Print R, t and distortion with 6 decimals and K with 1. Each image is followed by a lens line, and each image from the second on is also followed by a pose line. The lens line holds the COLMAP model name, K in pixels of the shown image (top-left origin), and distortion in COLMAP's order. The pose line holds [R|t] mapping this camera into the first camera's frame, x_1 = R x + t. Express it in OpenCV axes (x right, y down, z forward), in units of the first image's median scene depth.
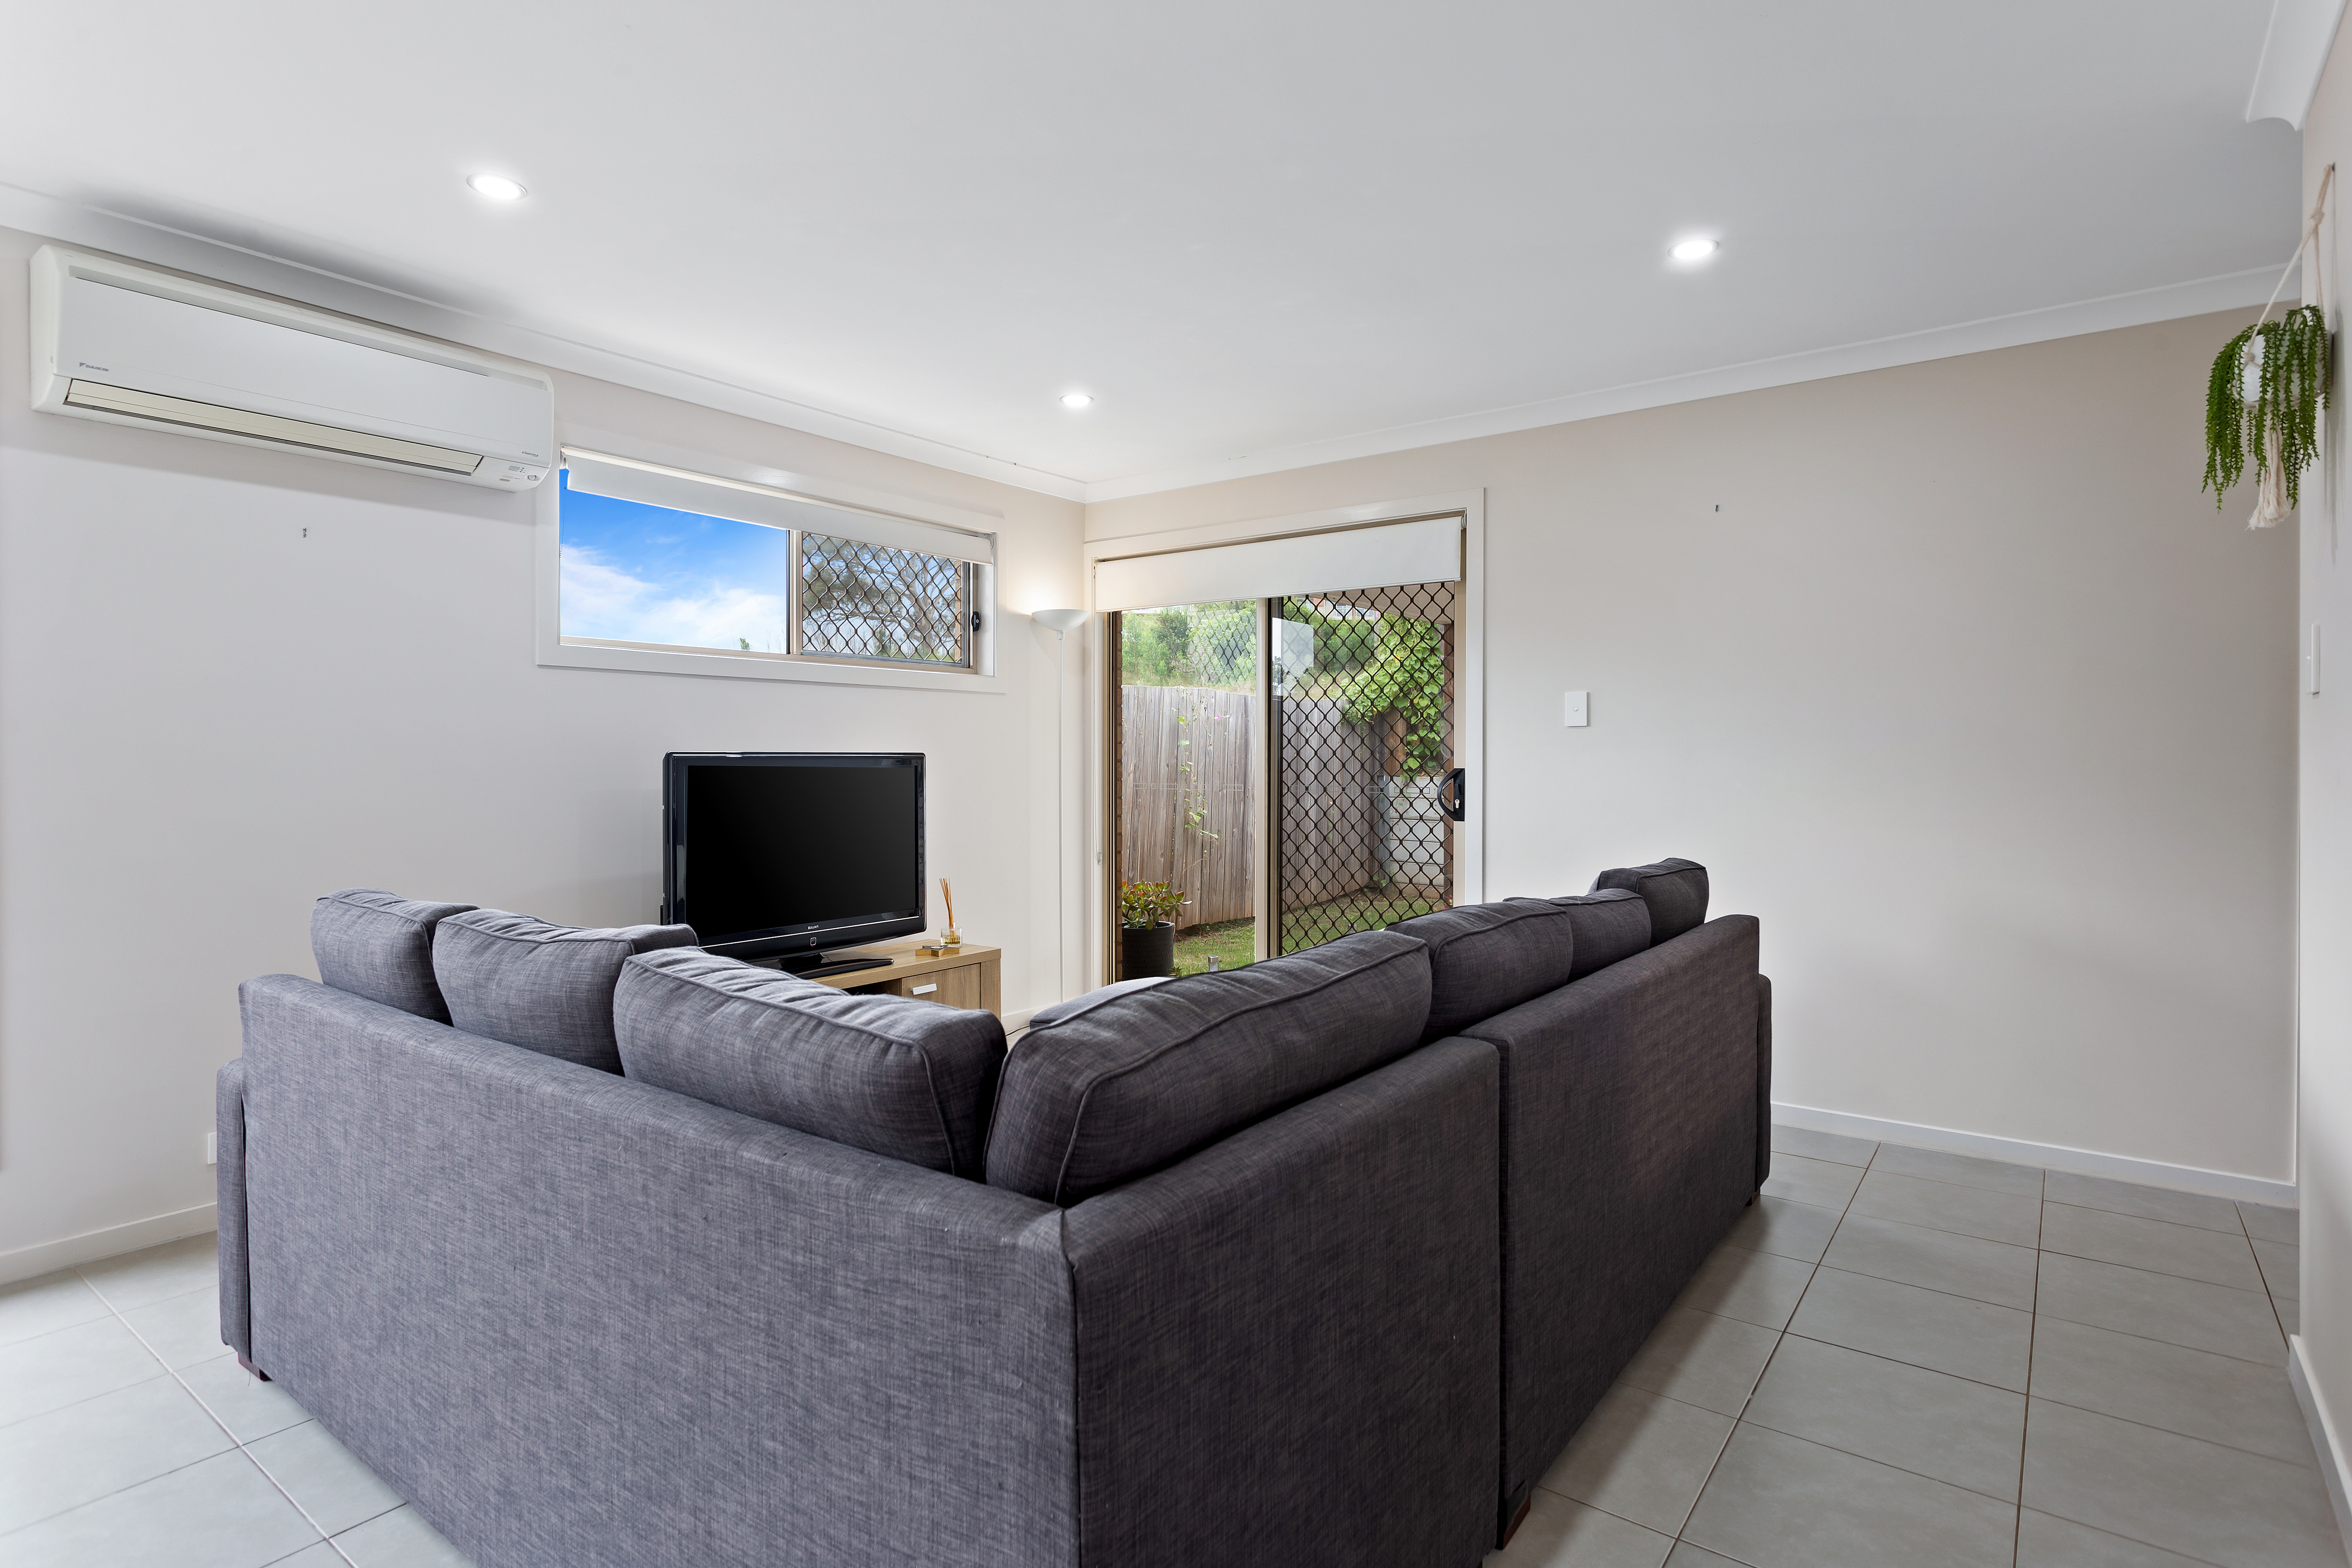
lens RADIAL K [[1200.8, 0, 1176.0], [0, 1200.8, 784.0], [0, 0, 1]] dist [0.000802, 0.000104]
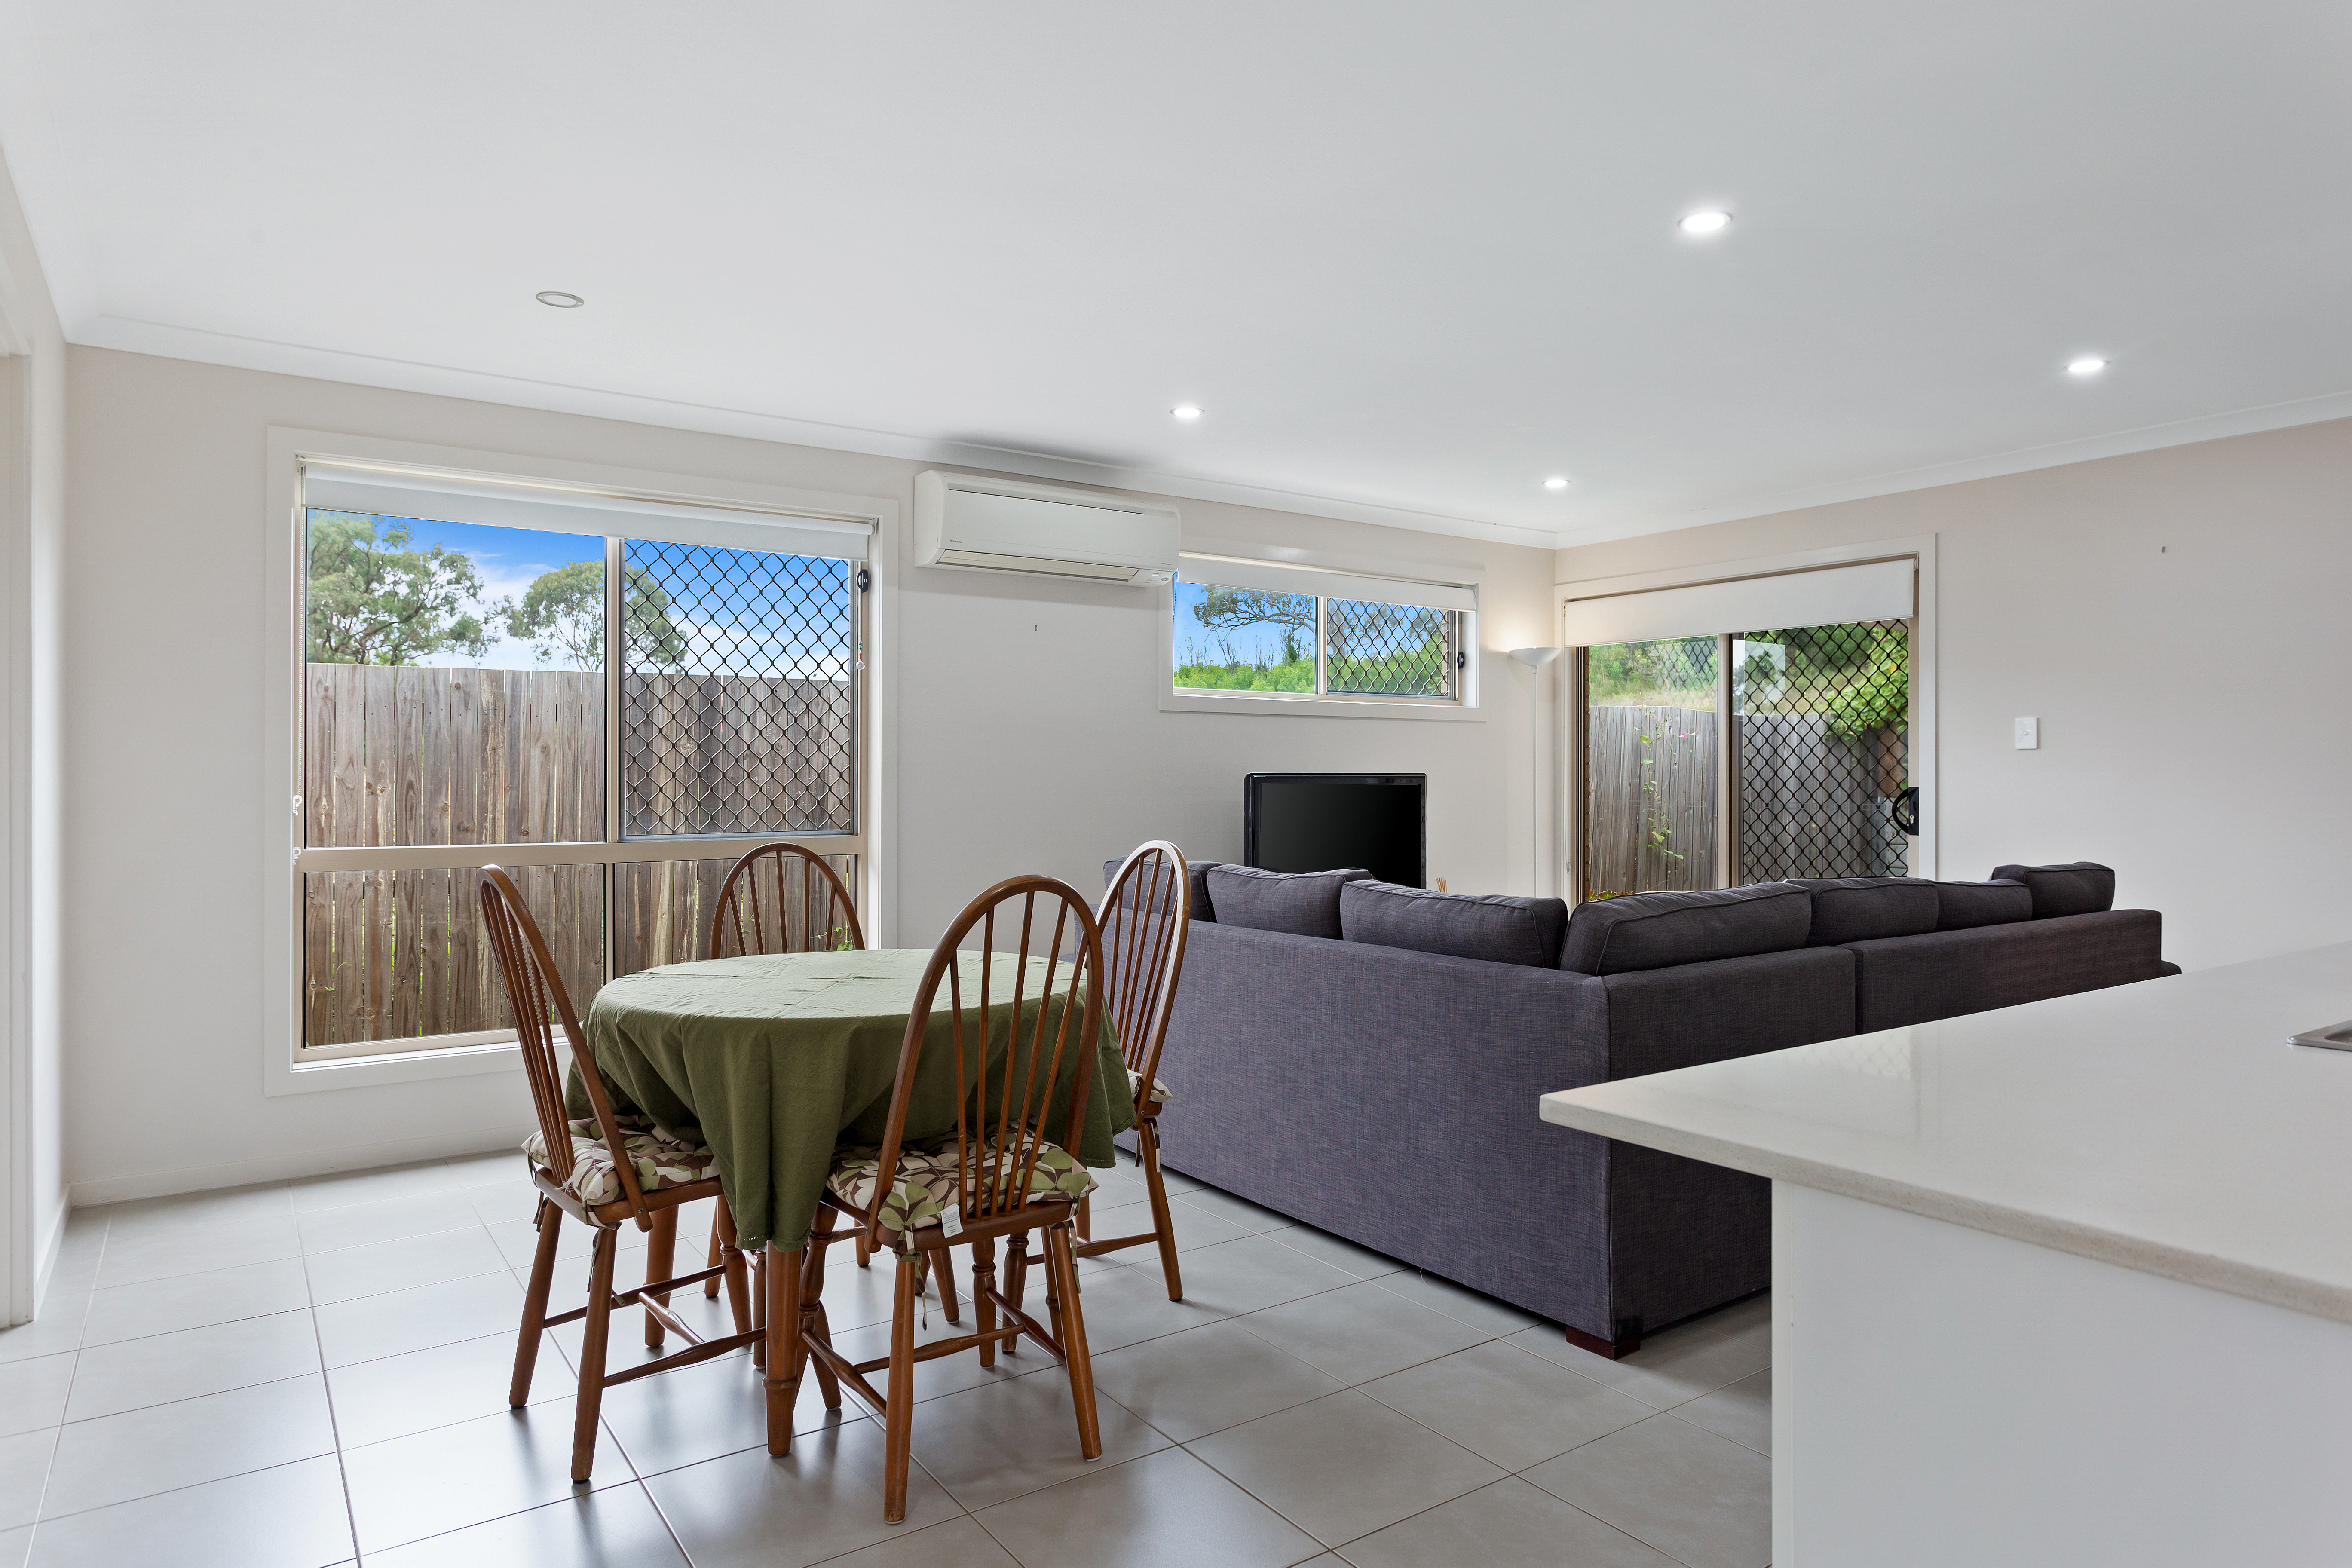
lens RADIAL K [[1396.3, 0, 1176.4], [0, 1396.3, 774.6], [0, 0, 1]] dist [-0.008850, -0.000243]
pose [[0.950365, -0.000109, -0.311137, -0.012002], [-0.007106, 0.999731, -0.022056, 0.011997], [0.311056, 0.023172, 0.950109, -0.595450]]
